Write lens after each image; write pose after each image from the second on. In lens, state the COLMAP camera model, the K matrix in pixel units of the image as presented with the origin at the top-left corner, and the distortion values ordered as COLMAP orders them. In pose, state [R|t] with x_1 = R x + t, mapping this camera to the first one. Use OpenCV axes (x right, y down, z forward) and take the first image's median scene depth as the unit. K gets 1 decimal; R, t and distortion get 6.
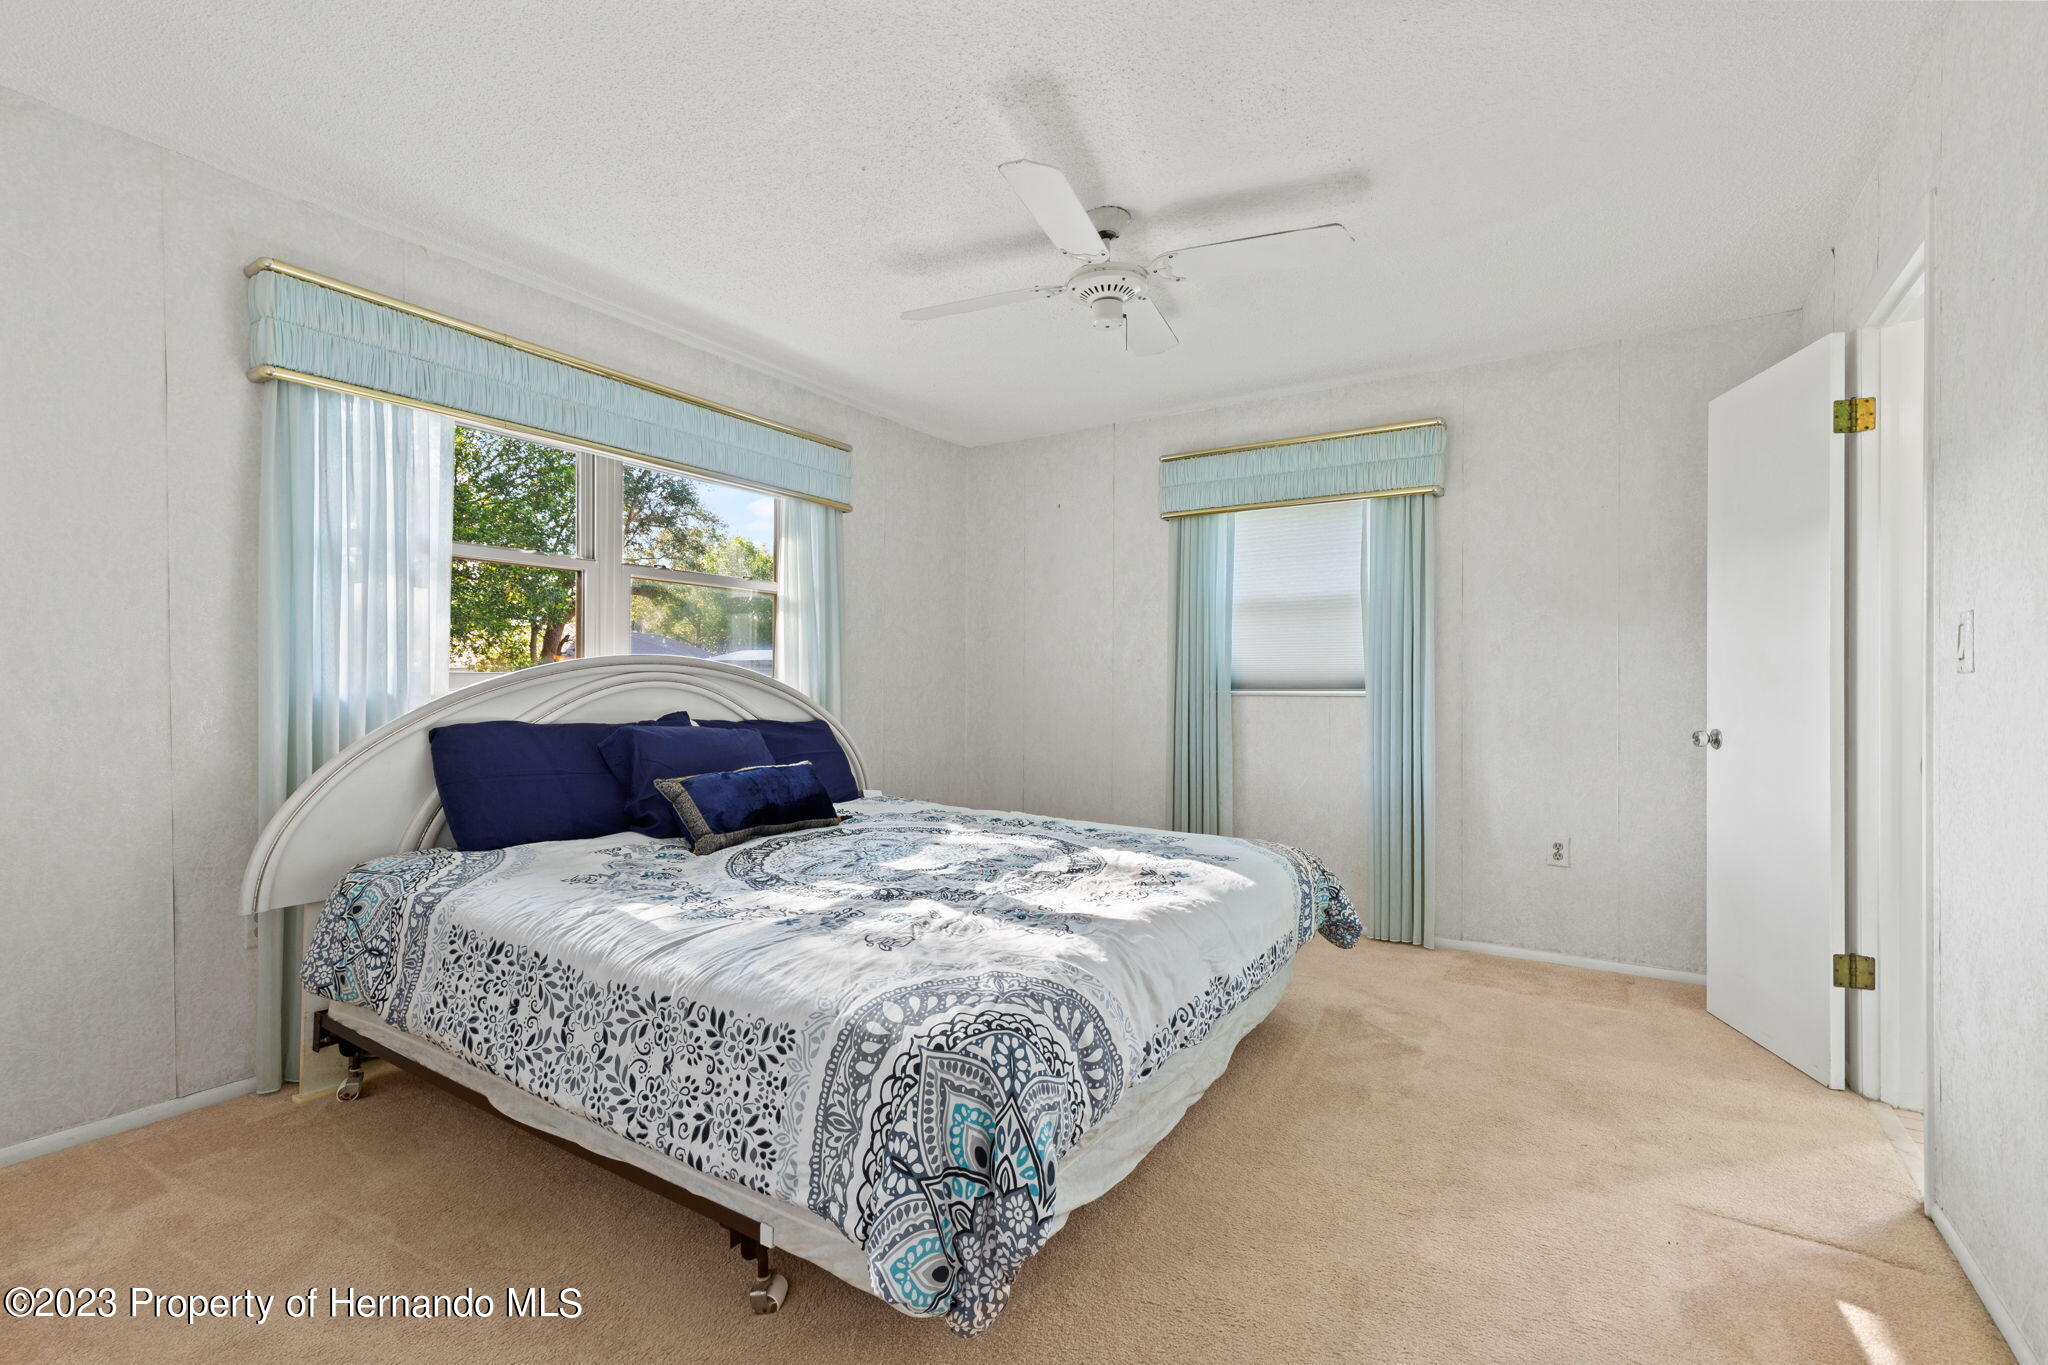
lens RADIAL K [[922.7, 0, 1033.4], [0, 922.7, 680.9], [0, 0, 1]] dist [0.005734, -0.000467]
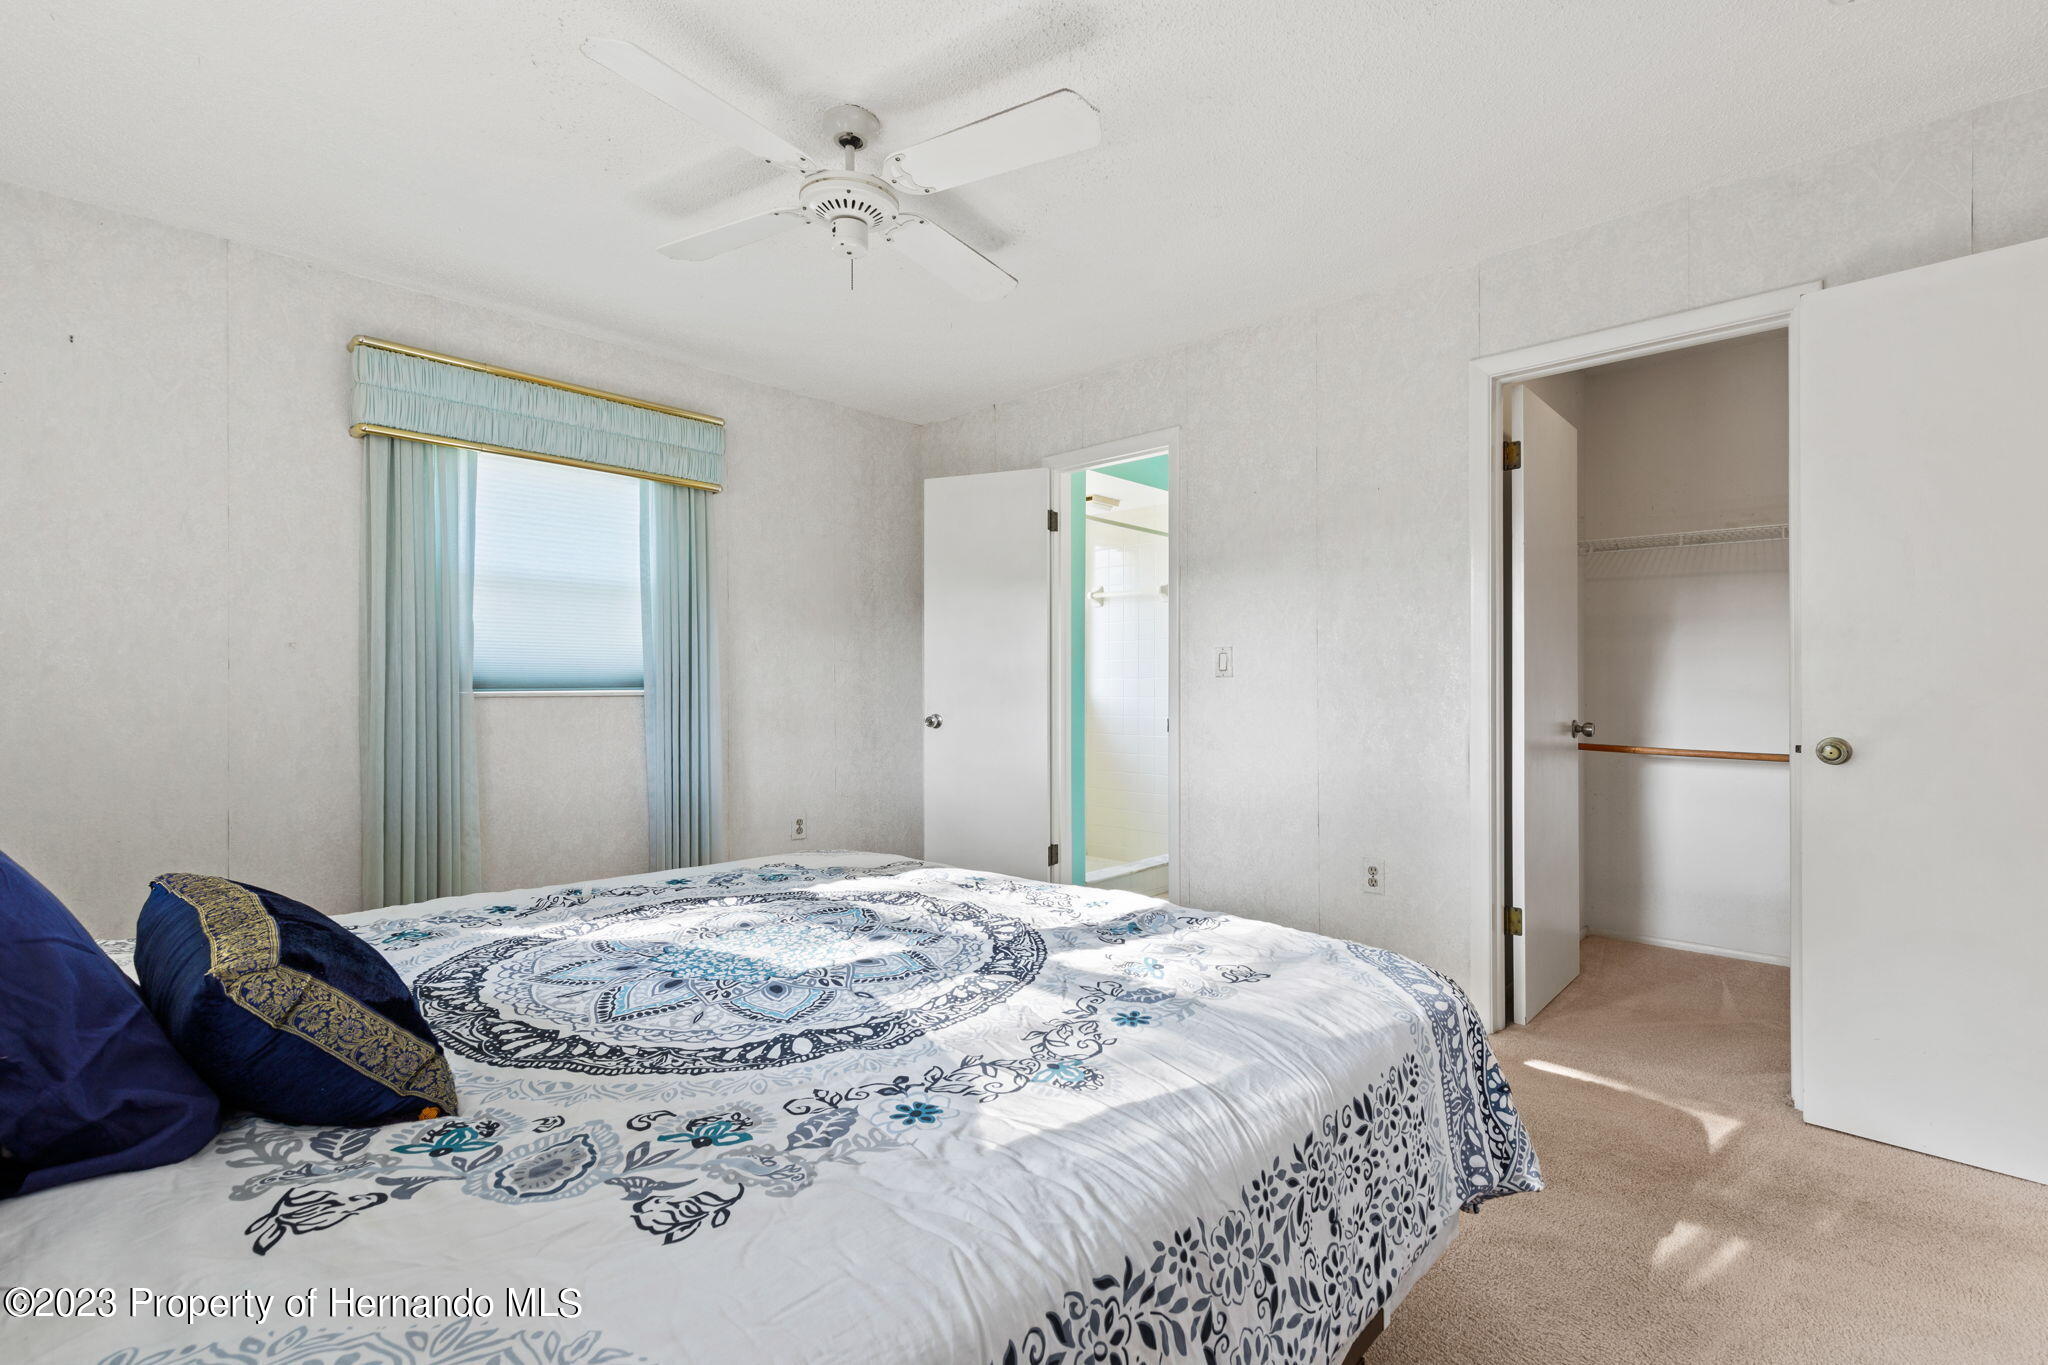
lens RADIAL K [[922.7, 0, 1033.6], [0, 922.7, 690.1], [0, 0, 1]] dist [0.005734, -0.000467]
pose [[0.190184, -0.008918, 0.981708, -0.514126], [-0.004877, 0.999938, 0.010029, -0.000105], [-0.981736, -0.006695, 0.190129, 0.494191]]
